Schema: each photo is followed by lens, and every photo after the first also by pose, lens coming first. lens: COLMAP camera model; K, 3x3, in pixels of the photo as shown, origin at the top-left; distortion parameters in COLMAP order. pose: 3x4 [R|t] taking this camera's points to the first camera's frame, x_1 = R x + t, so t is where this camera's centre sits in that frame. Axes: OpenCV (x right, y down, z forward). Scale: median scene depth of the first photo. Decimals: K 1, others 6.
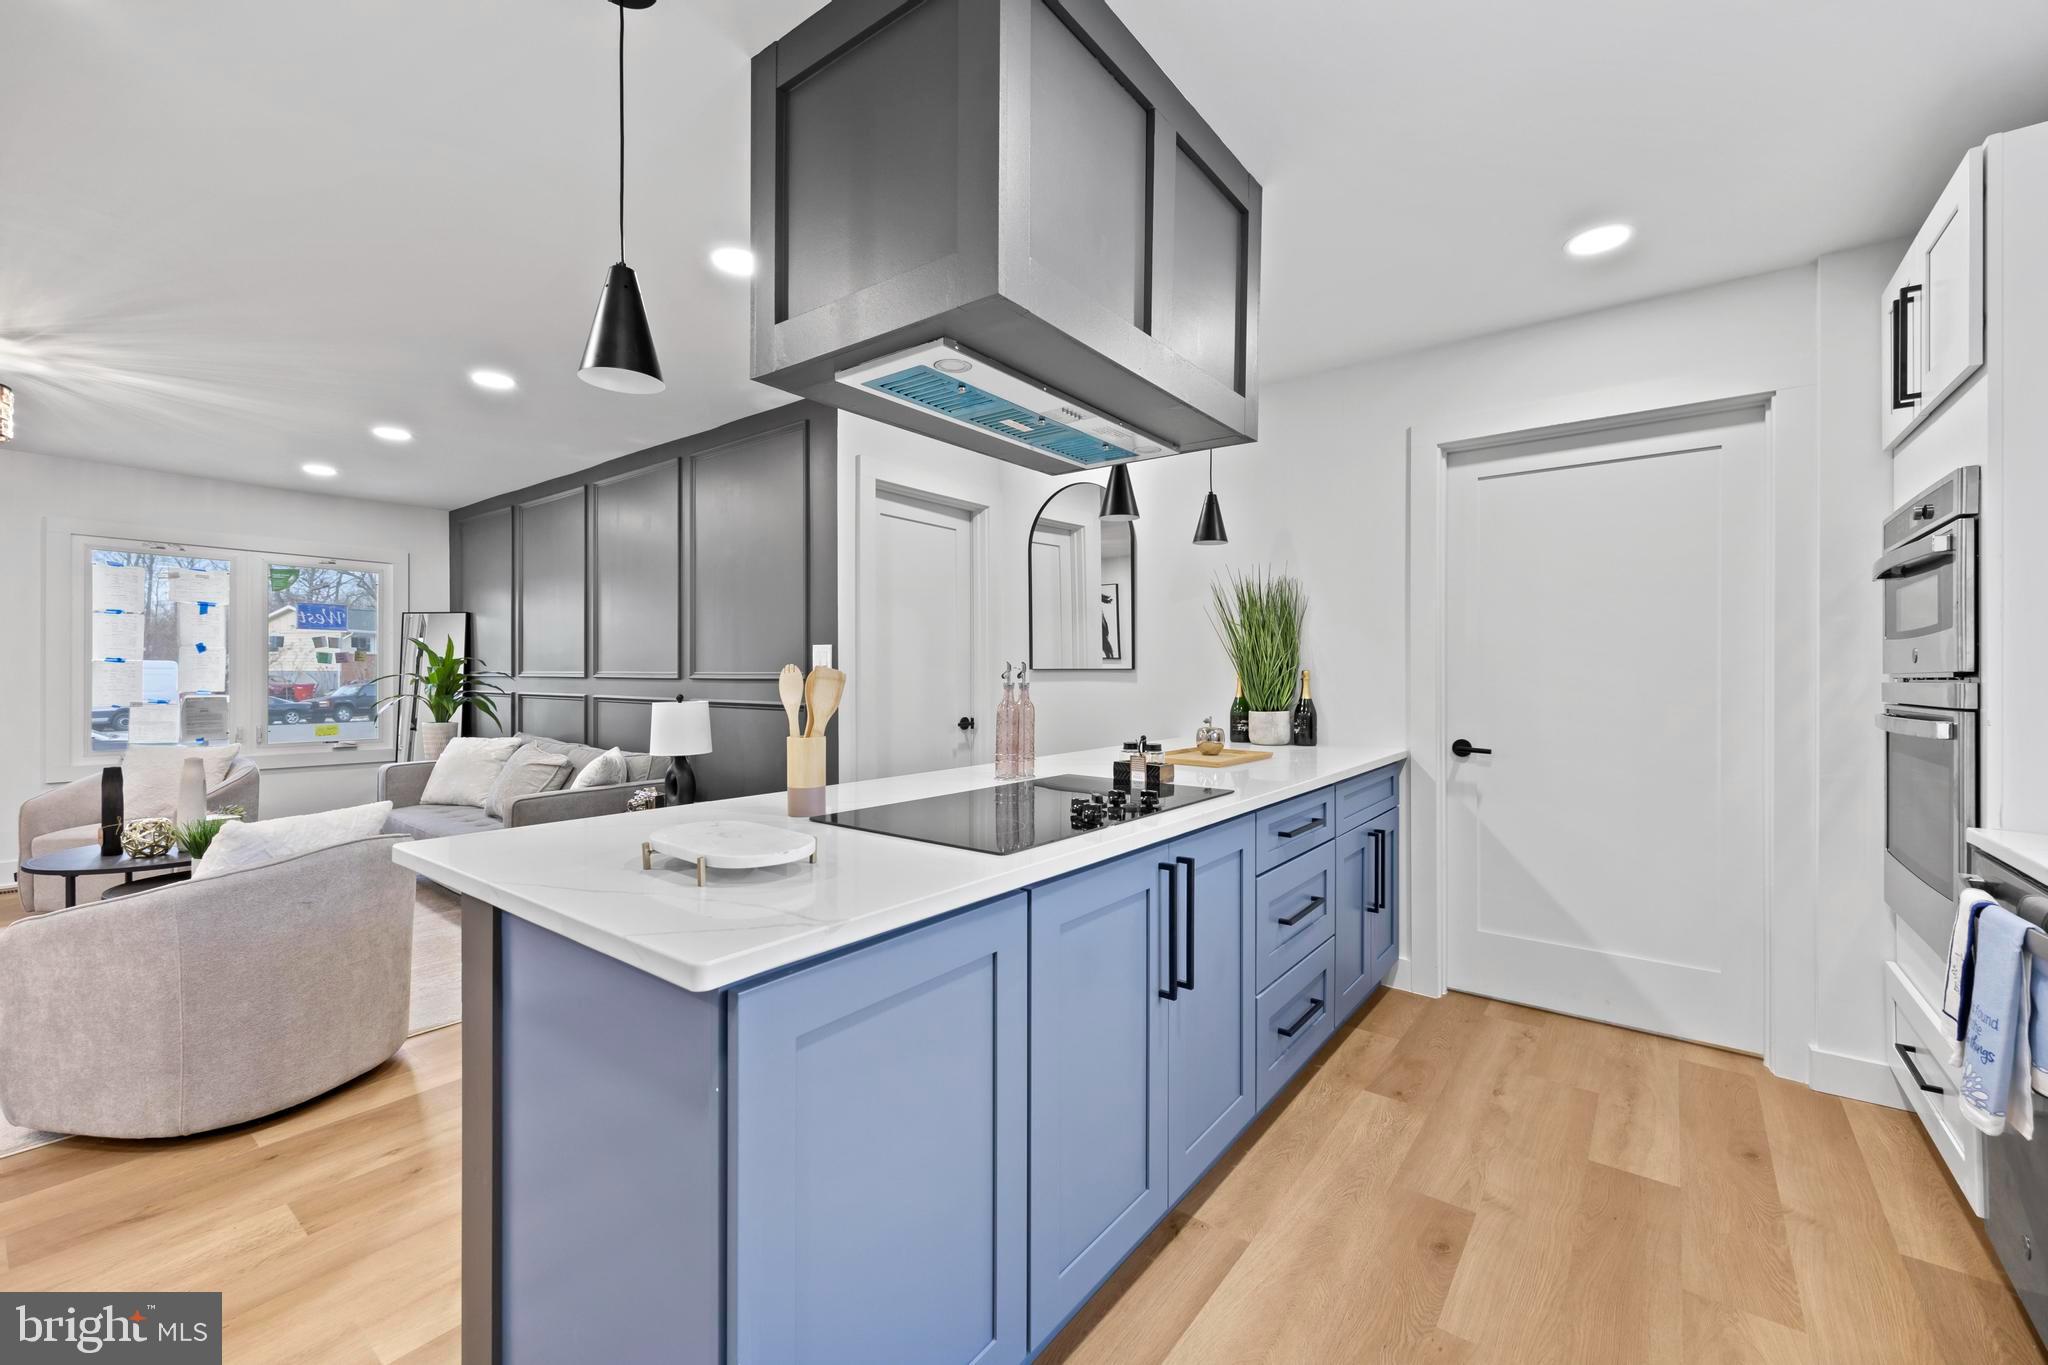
lens RADIAL K [[830.6, 0, 1035.2], [0, 830.6, 675.4], [0, 0, 1]] dist [0.010724, -0.000468]
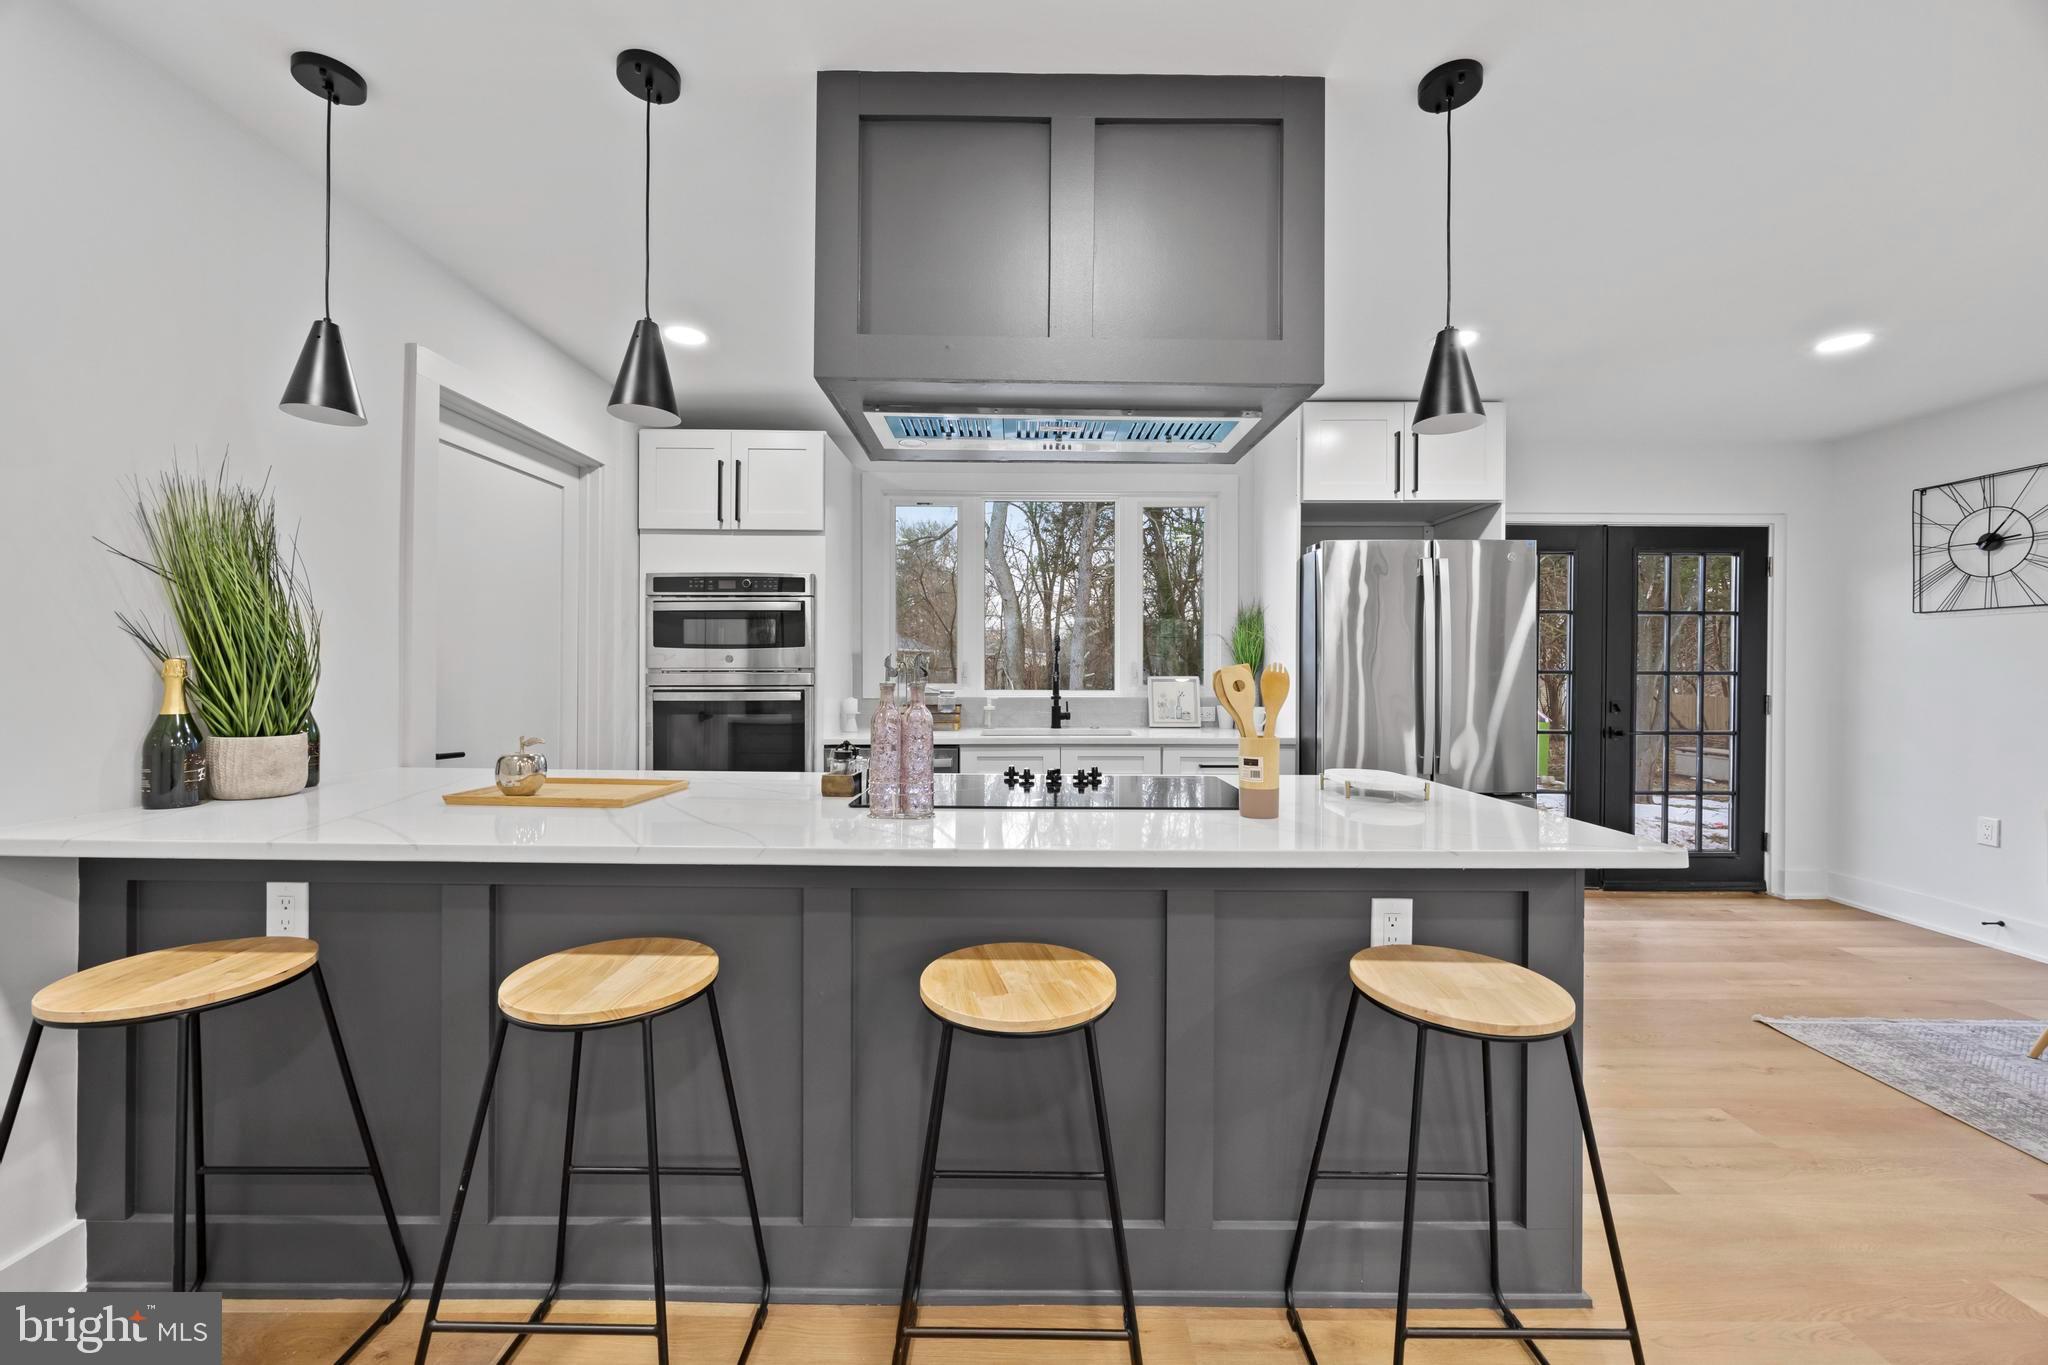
lens RADIAL K [[780.9, 0, 1028.4], [0, 780.9, 673.8], [0, 0, 1]] dist [-0.000467, -0.001157]
pose [[-0.608426, -0.007654, 0.793574, -0.502727], [-0.003779, 0.999970, 0.006747, -0.003001], [-0.793602, 0.001106, -0.608437, 1.064538]]
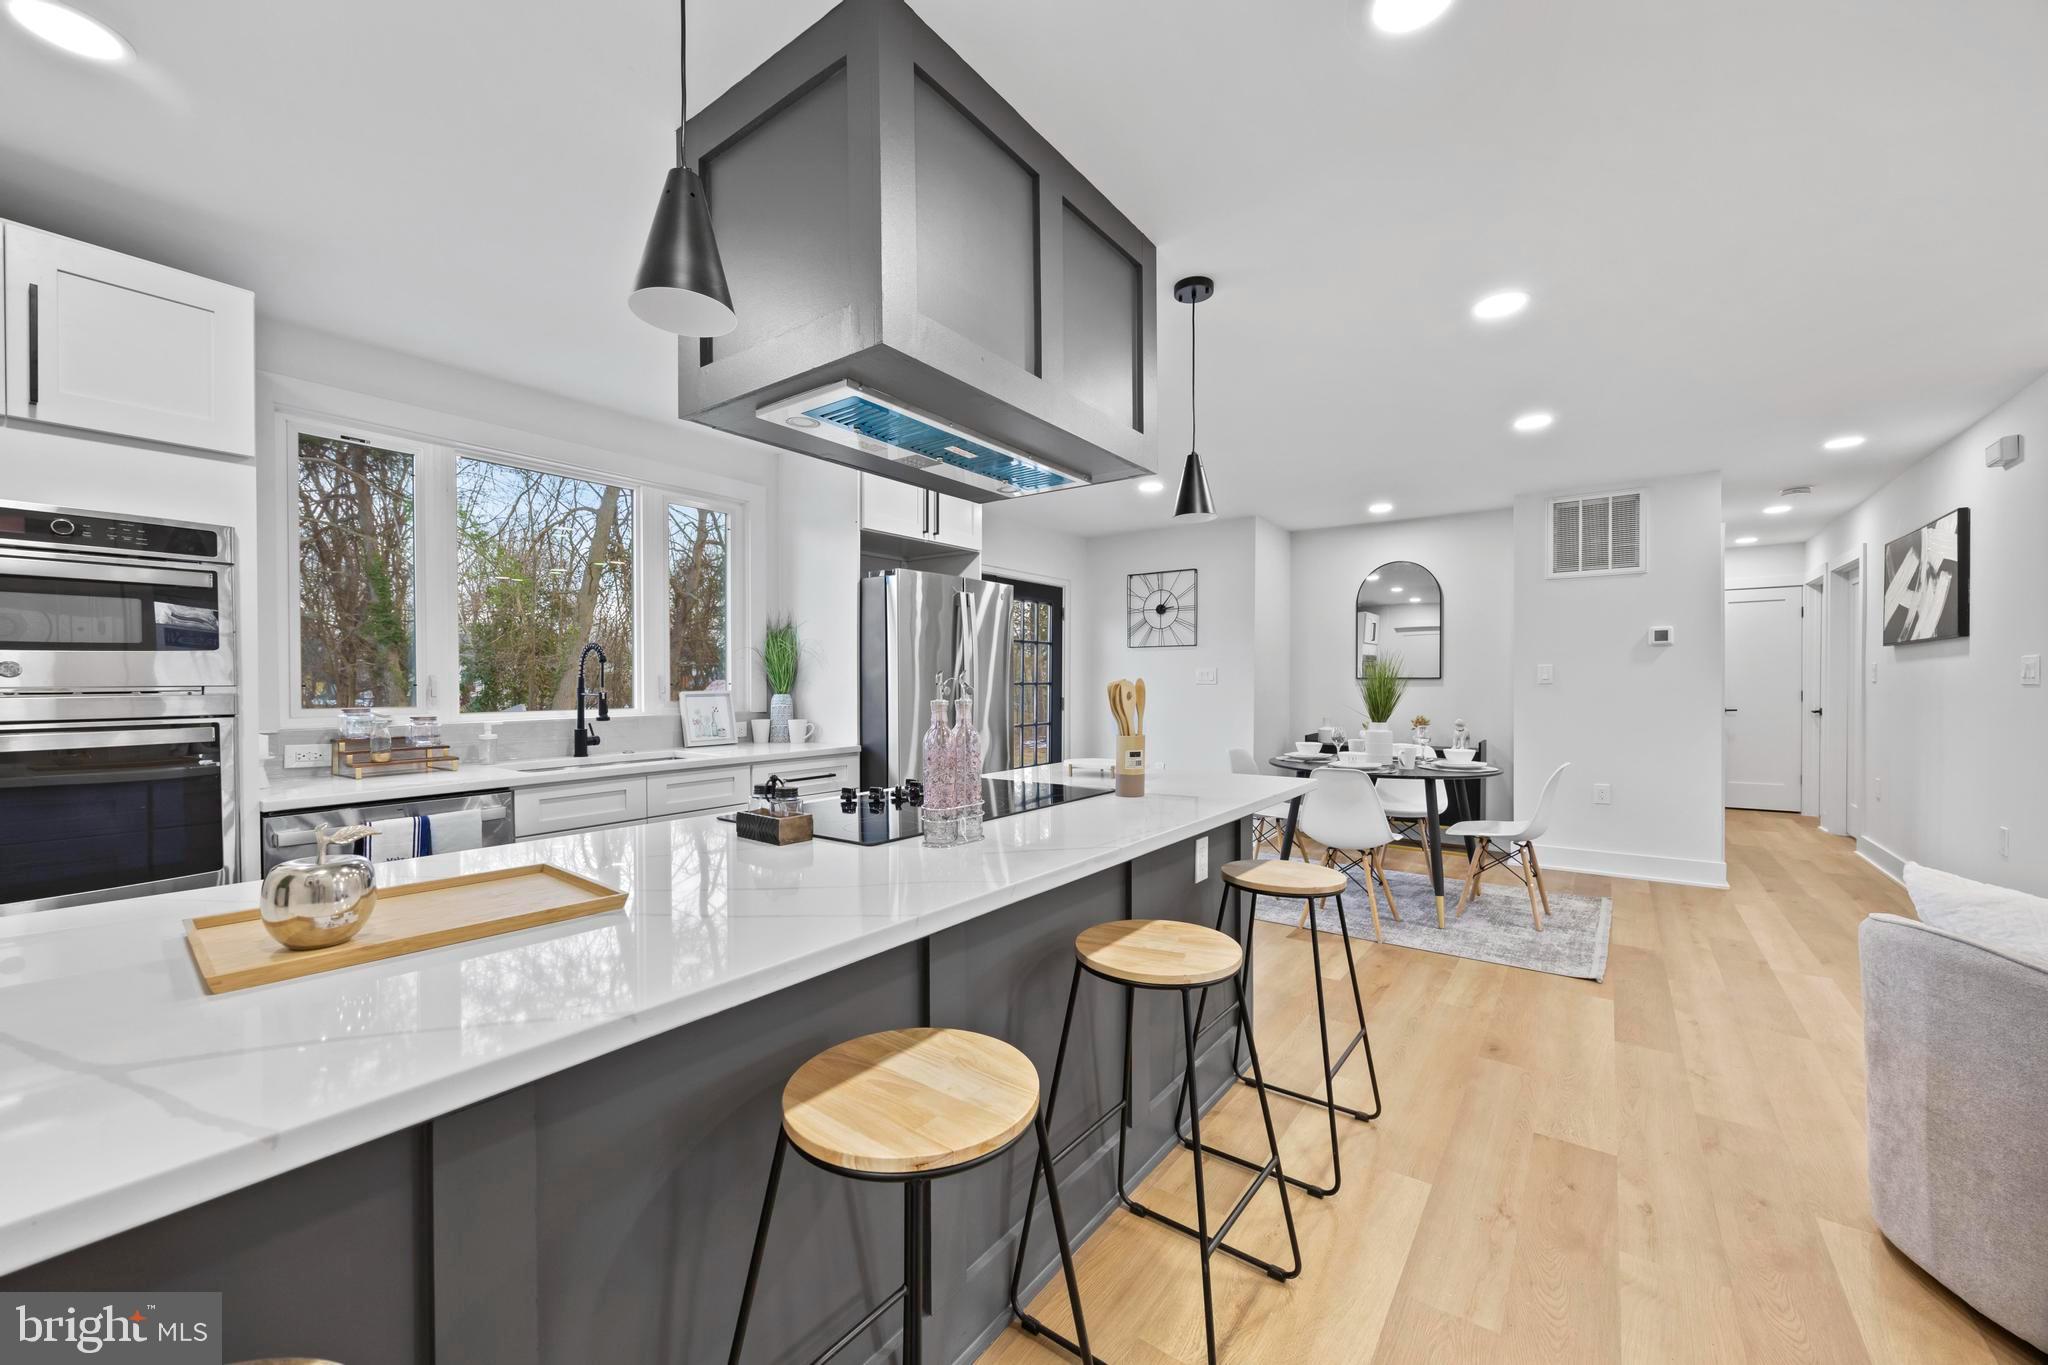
lens RADIAL K [[780.9, 0, 1026.4], [0, 780.9, 693.7], [0, 0, 1]] dist [-0.000467, -0.001157]
pose [[-0.999926, 0.002265, -0.011911, -0.060413], [0.002068, 0.999861, 0.016518, -0.005937], [0.011947, 0.016492, -0.999793, 1.318276]]
